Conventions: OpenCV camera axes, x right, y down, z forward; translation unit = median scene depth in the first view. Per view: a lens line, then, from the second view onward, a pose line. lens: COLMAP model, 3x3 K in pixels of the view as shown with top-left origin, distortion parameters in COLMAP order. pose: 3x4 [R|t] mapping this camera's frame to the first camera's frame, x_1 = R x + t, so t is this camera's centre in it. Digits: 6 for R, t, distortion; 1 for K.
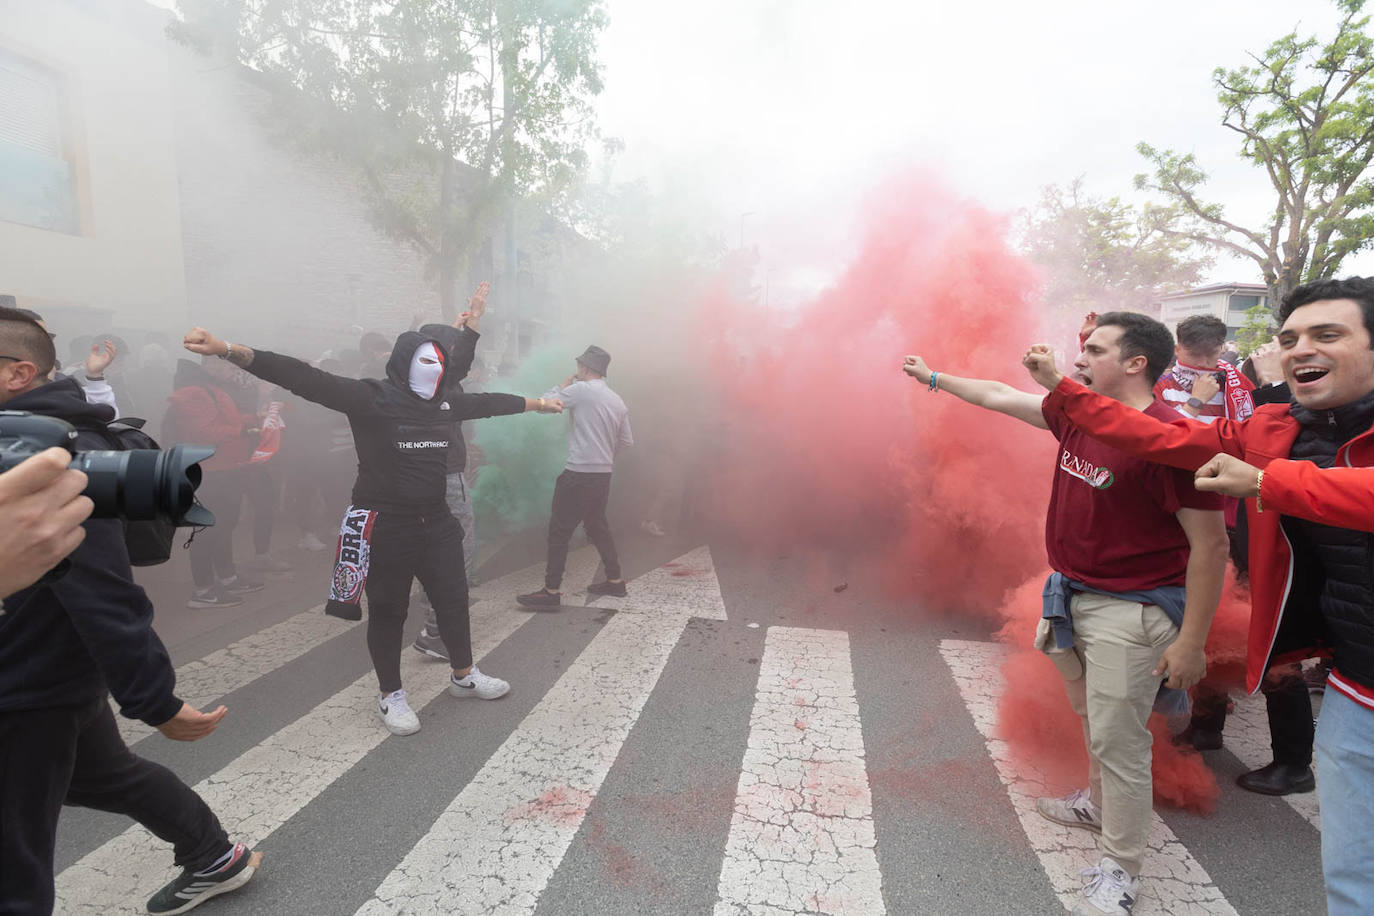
lens RADIAL K [[629.0, 0, 680.6], [0, 629.0, 453.5], [0, 0, 1]] dist [0.001349, -0.001249]
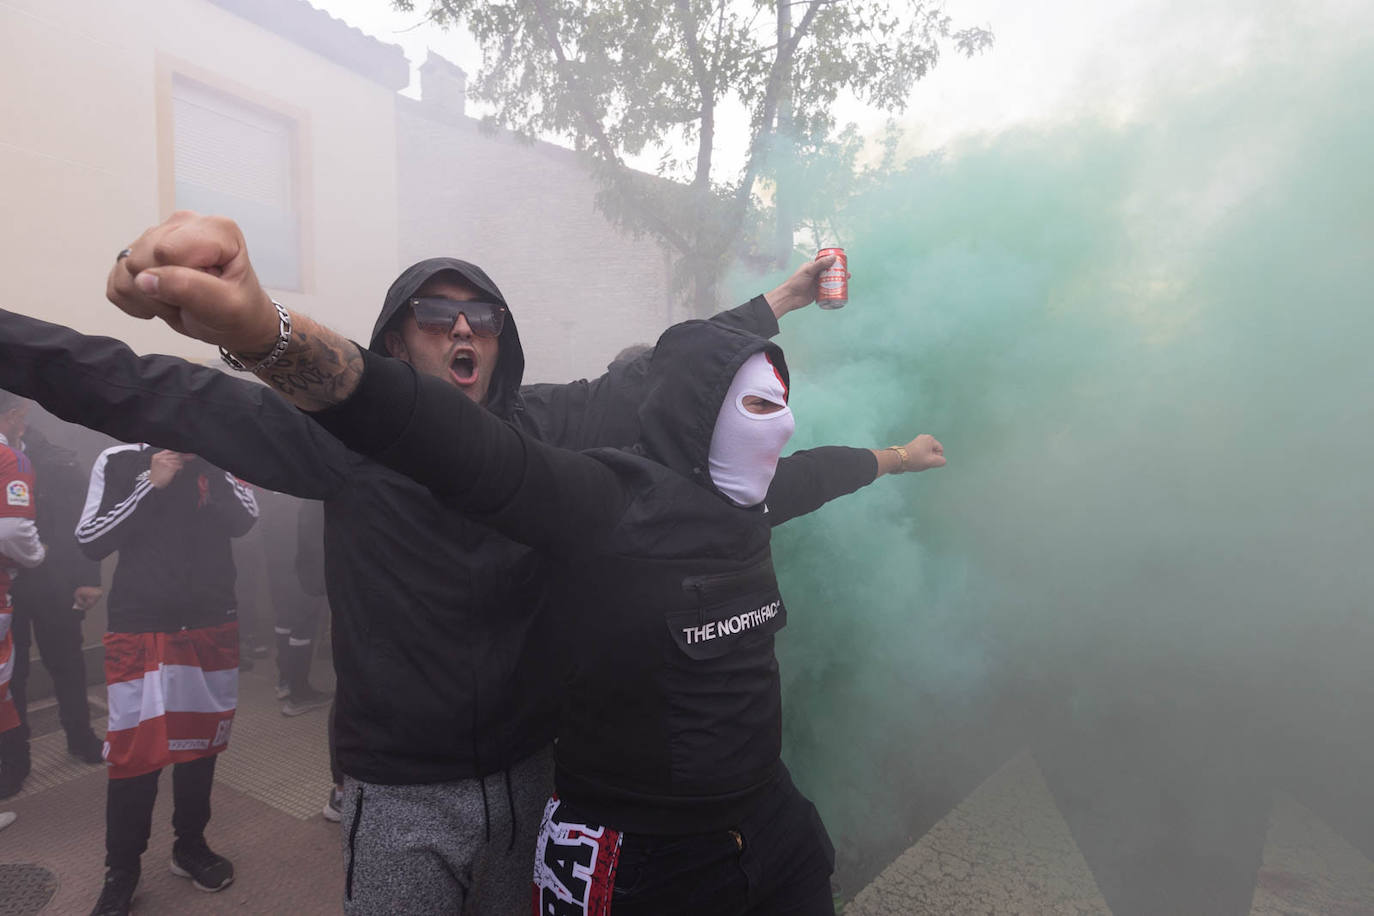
lens RADIAL K [[629.0, 0, 680.6], [0, 629.0, 453.5], [0, 0, 1]] dist [0.001349, -0.001249]
pose [[0.951724, -0.008013, -0.306850, -0.330240], [-0.013292, 0.997646, -0.067279, -0.089068], [0.306666, 0.068110, 0.949377, 0.638093]]
